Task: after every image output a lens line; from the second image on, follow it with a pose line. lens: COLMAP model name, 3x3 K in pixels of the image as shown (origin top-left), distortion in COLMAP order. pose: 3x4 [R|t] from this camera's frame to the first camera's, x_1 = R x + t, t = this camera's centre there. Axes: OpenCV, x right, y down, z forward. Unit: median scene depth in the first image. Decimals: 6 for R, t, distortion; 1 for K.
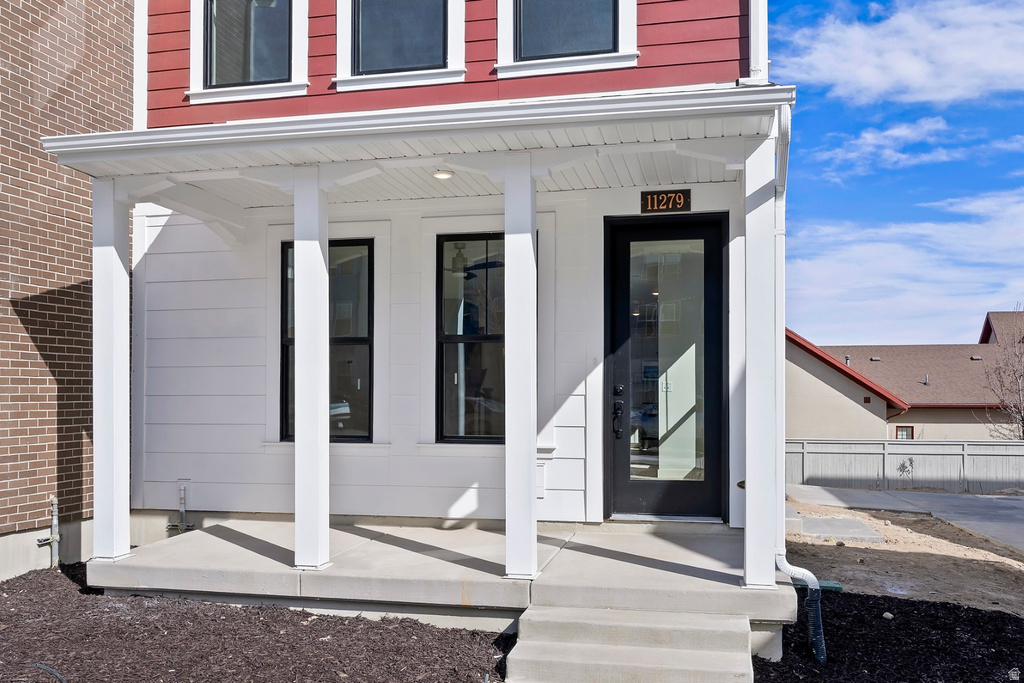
lens RADIAL K [[888.7, 0, 509.2], [0, 888.7, 394.0], [0, 0, 1]] dist [0.001998, -0.001386]
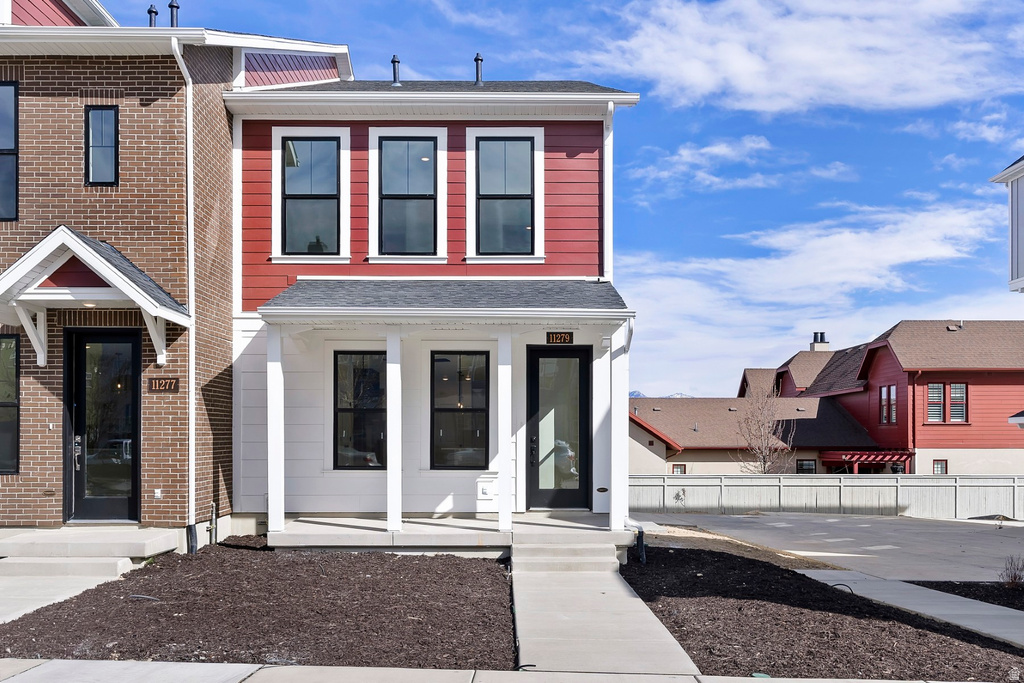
lens RADIAL K [[903.5, 0, 509.7], [0, 903.5, 438.4], [0, 0, 1]] dist [0.003650, -0.003078]
pose [[0.972953, 0.001644, 0.230996, -0.355388], [-0.002259, 0.999995, 0.002397, -0.011373], [-0.230991, -0.002854, 0.972952, -0.798477]]
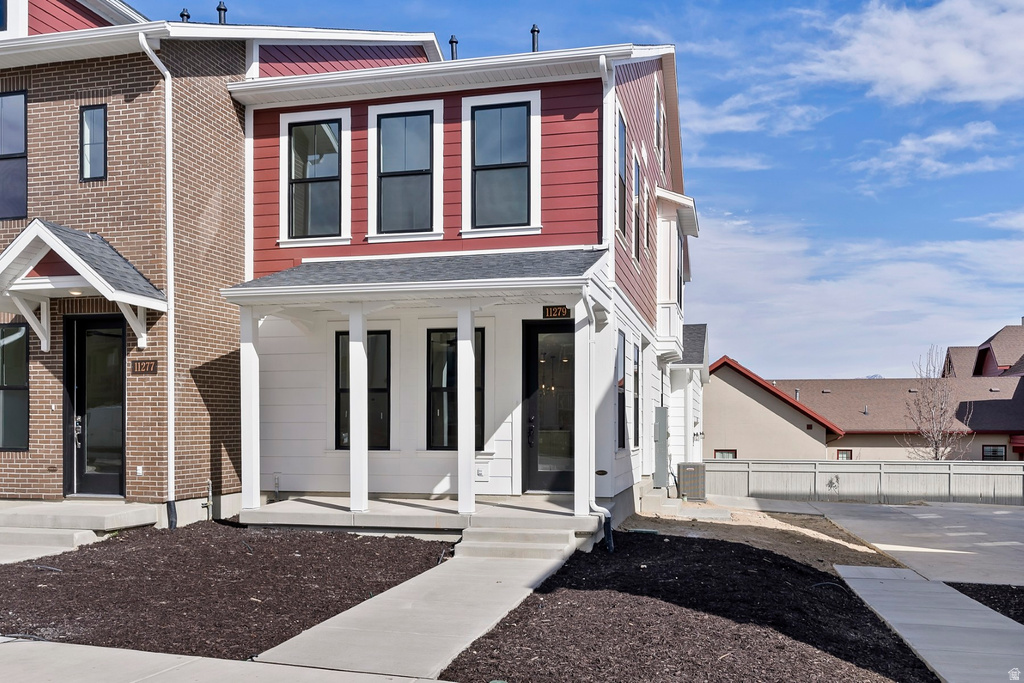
lens RADIAL K [[885.9, 0, 514.6], [0, 885.9, 434.4], [0, 0, 1]] dist [-0.003855, -0.003293]
pose [[0.999978, 0.000098, -0.006570, 0.103315], [-0.000007, 0.999904, 0.013862, 0.001084], [0.006571, -0.013862, 0.999882, -0.741872]]
